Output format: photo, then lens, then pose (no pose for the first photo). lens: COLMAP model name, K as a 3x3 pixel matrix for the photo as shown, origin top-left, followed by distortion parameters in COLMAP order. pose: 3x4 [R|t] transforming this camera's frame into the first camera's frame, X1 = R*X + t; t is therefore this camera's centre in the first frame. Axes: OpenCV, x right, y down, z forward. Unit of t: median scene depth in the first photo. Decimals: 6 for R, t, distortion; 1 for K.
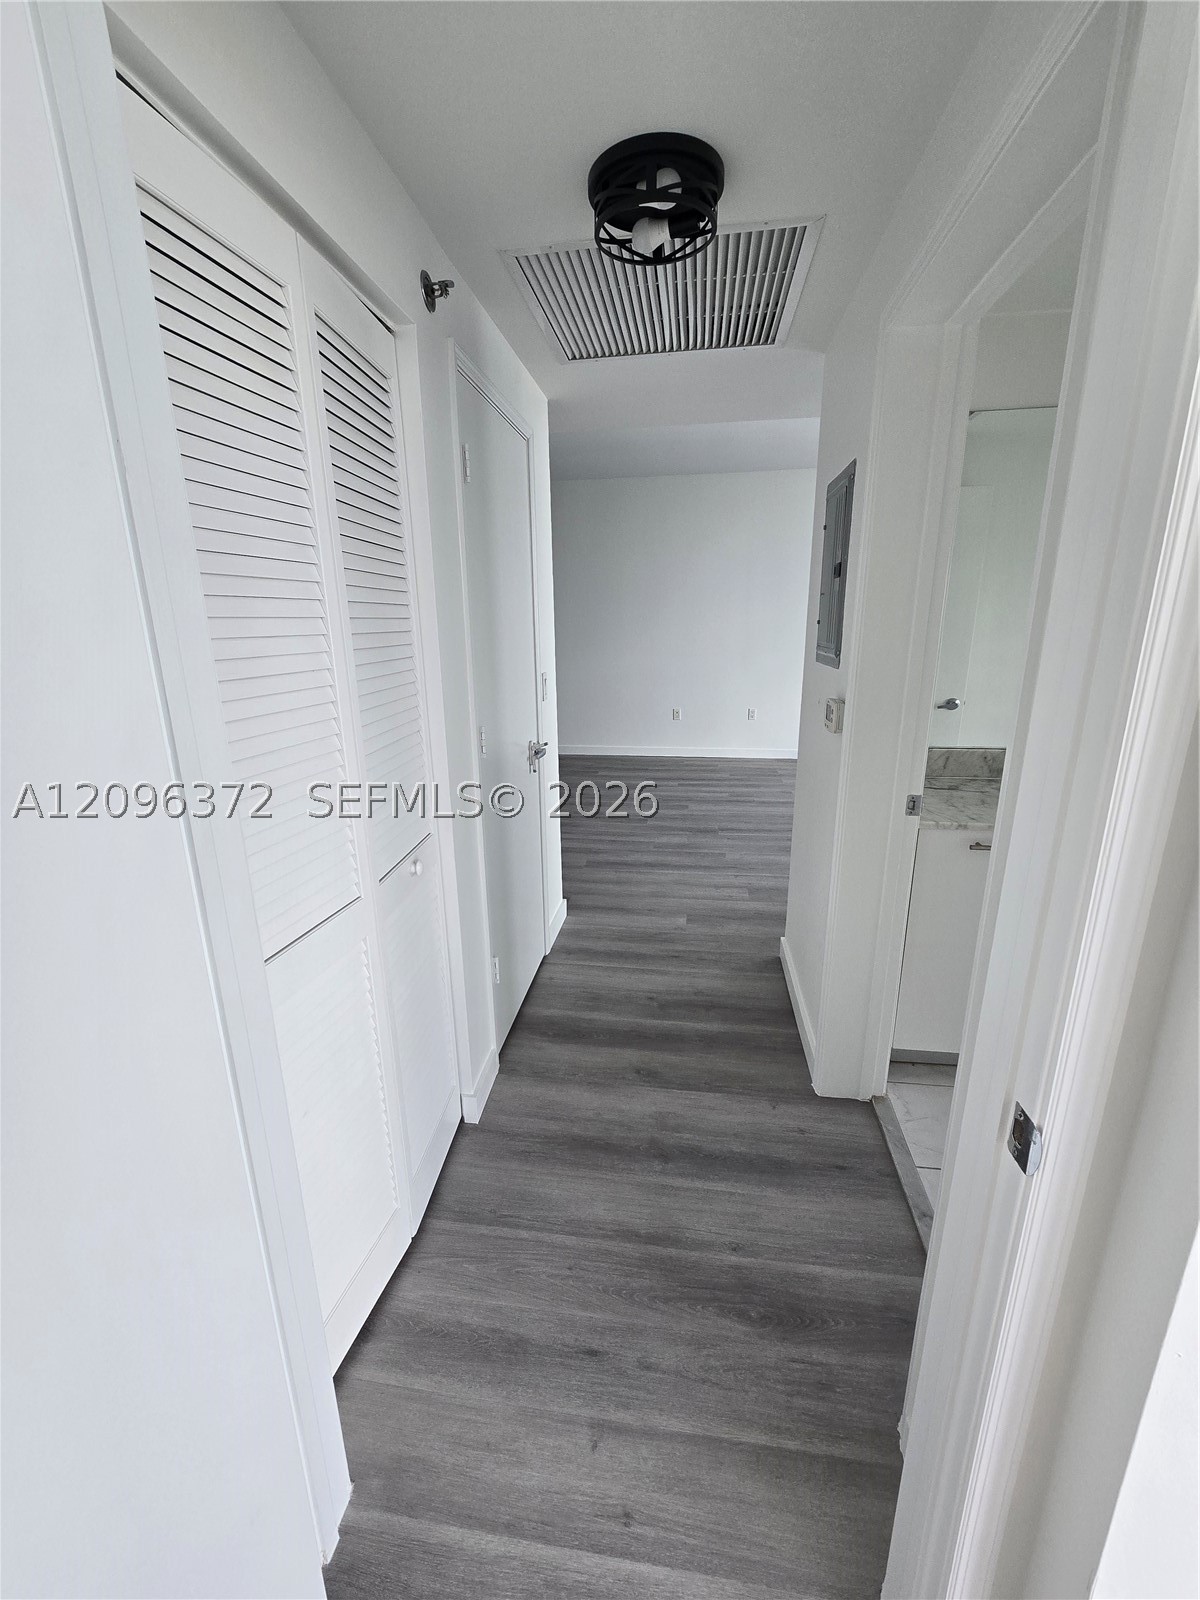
lens RADIAL K [[652.9, 0, 602.9], [0, 652.9, 799.8], [0, 0, 1]] dist [-0.006300, 0.001709]
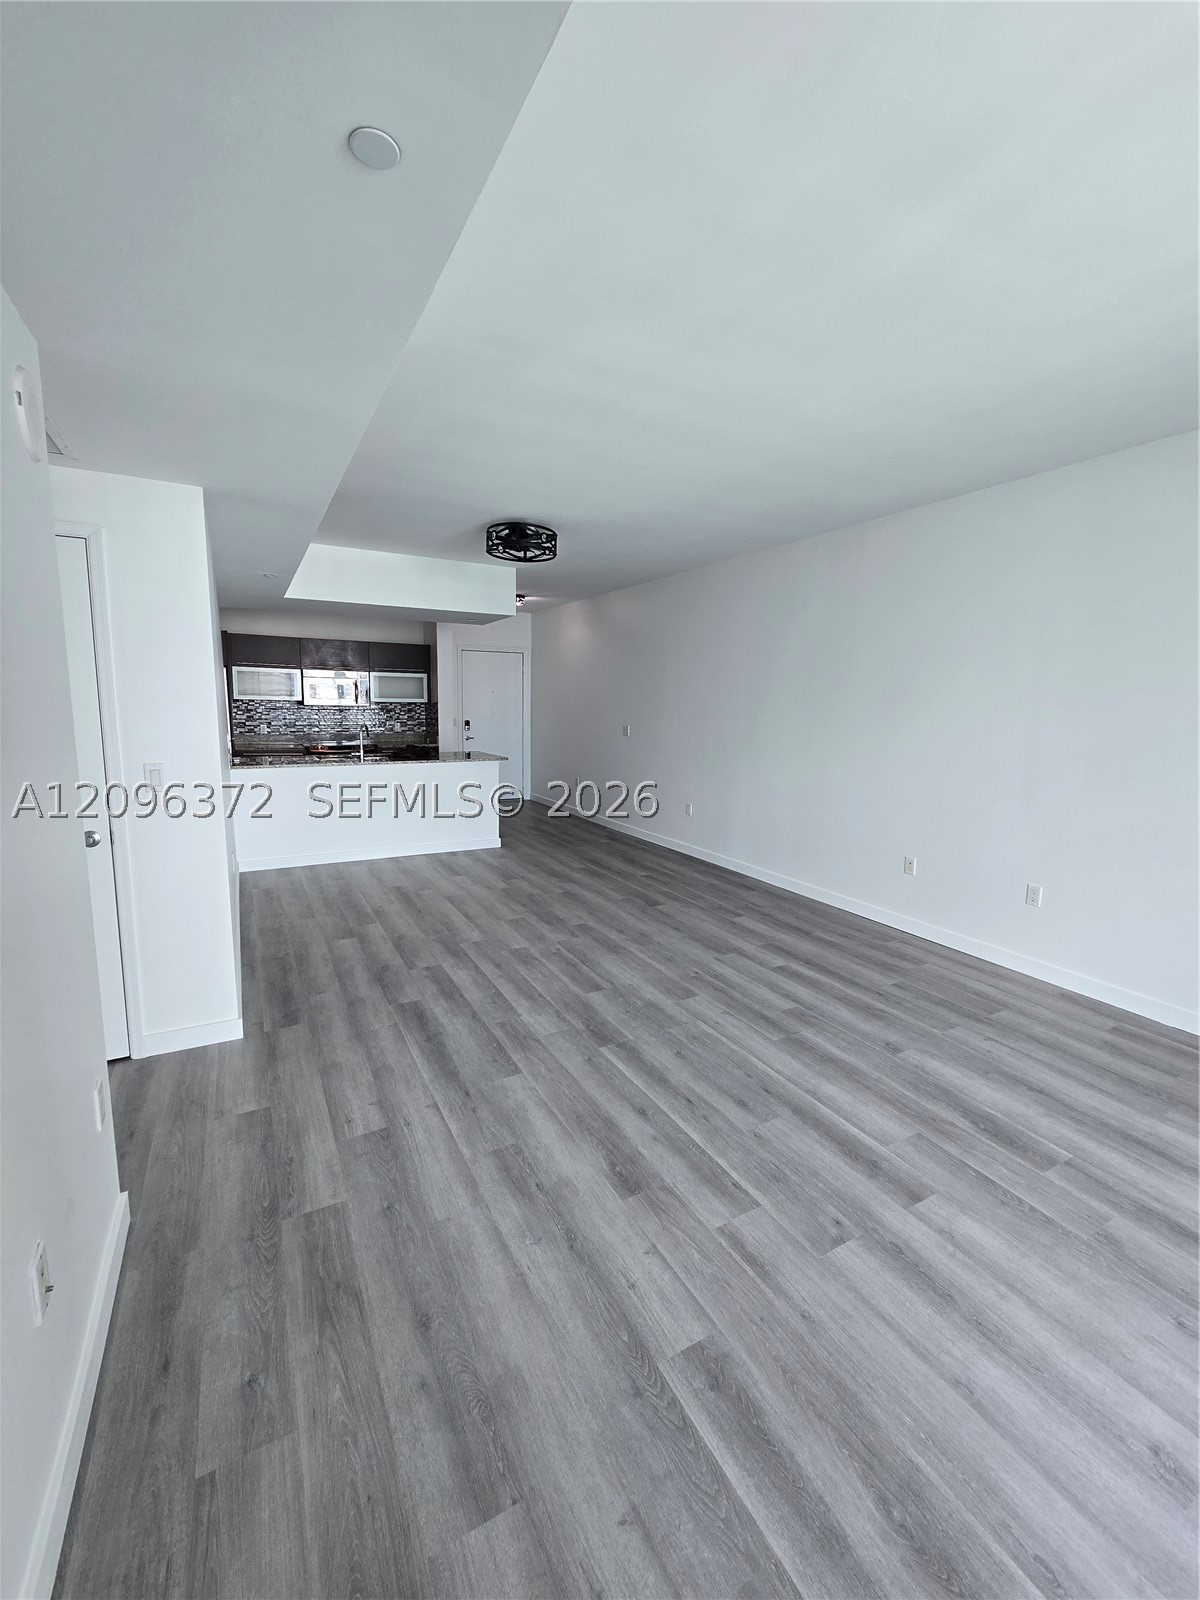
lens RADIAL K [[652.9, 0, 601.9], [0, 652.9, 792.5], [0, 0, 1]] dist [-0.006300, 0.001709]
pose [[0.602632, 0.135942, -0.786355, 1.075158], [-0.240157, 0.970598, -0.016253, -0.299601], [0.761025, 0.198644, 0.617561, 0.923758]]
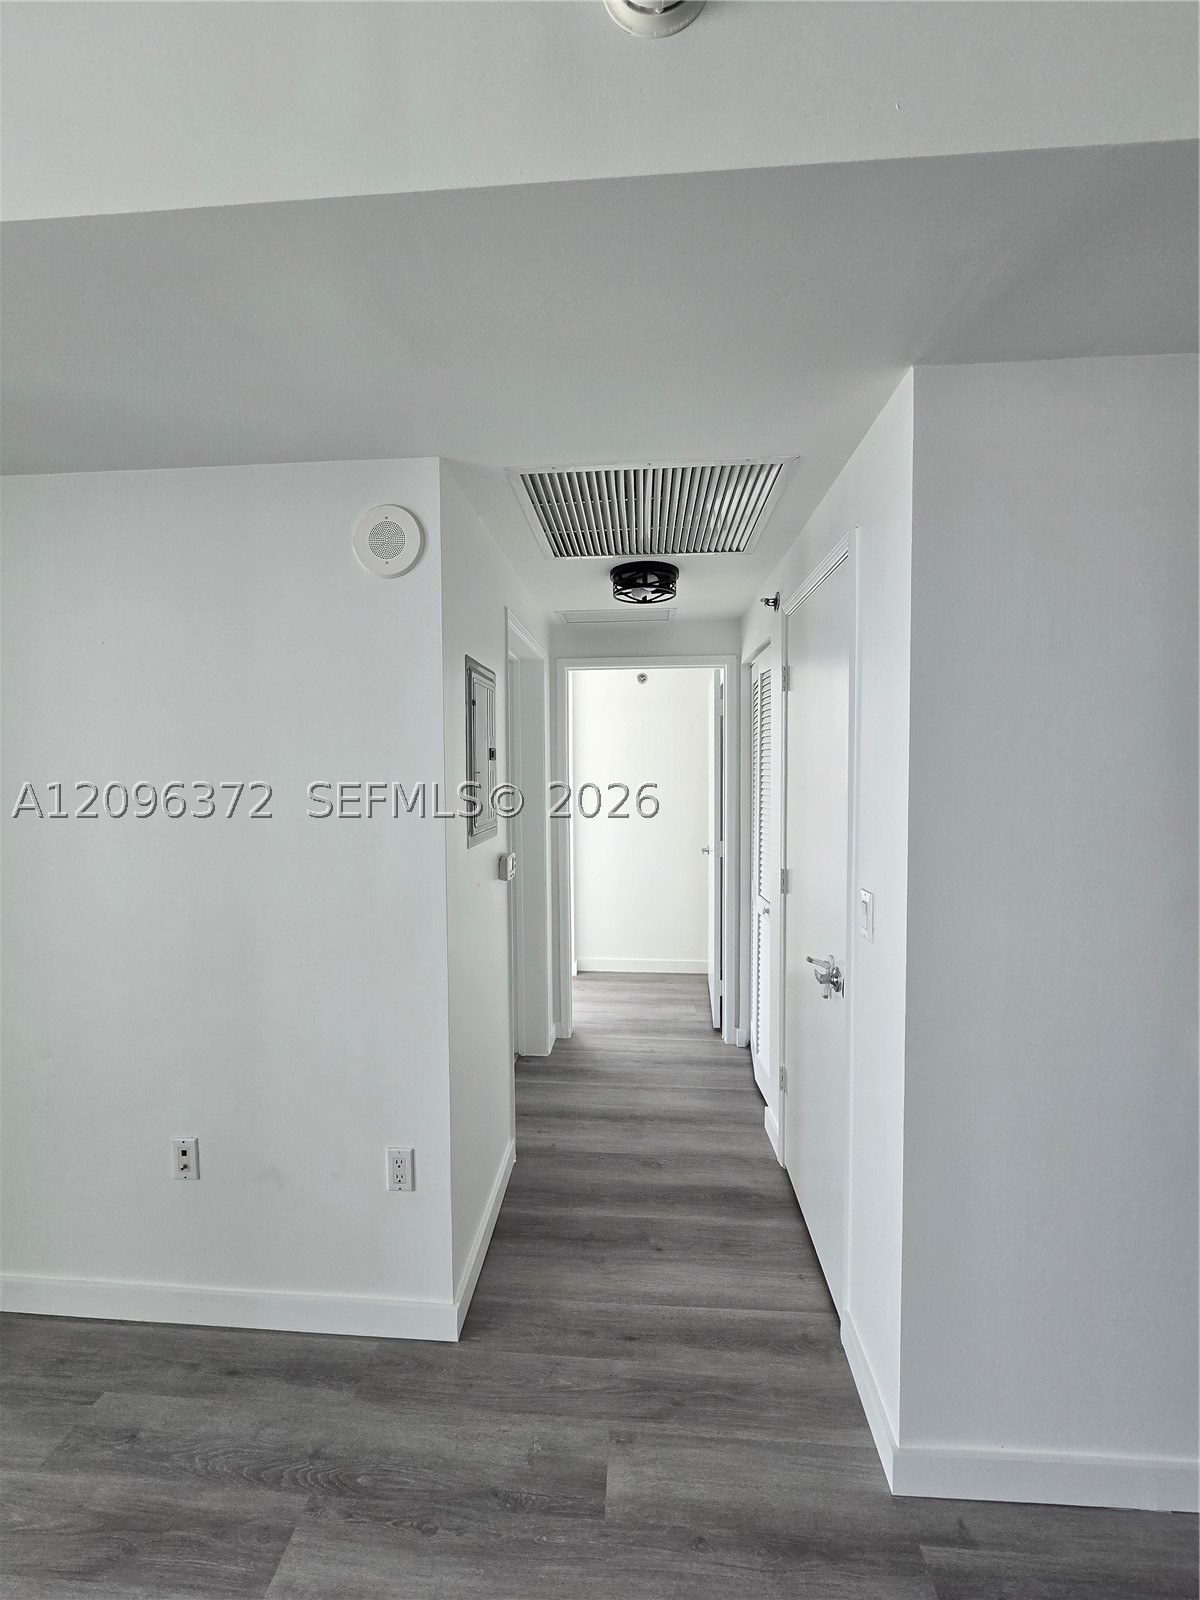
lens RADIAL K [[652.9, 0, 596.5], [0, 652.9, 798.7], [0, 0, 1]] dist [-0.006300, 0.001709]
pose [[-0.997485, 0.023149, -0.066995, 0.182102], [0.000679, 0.948247, 0.317533, -0.455622], [0.070878, 0.316689, -0.945878, 1.504797]]
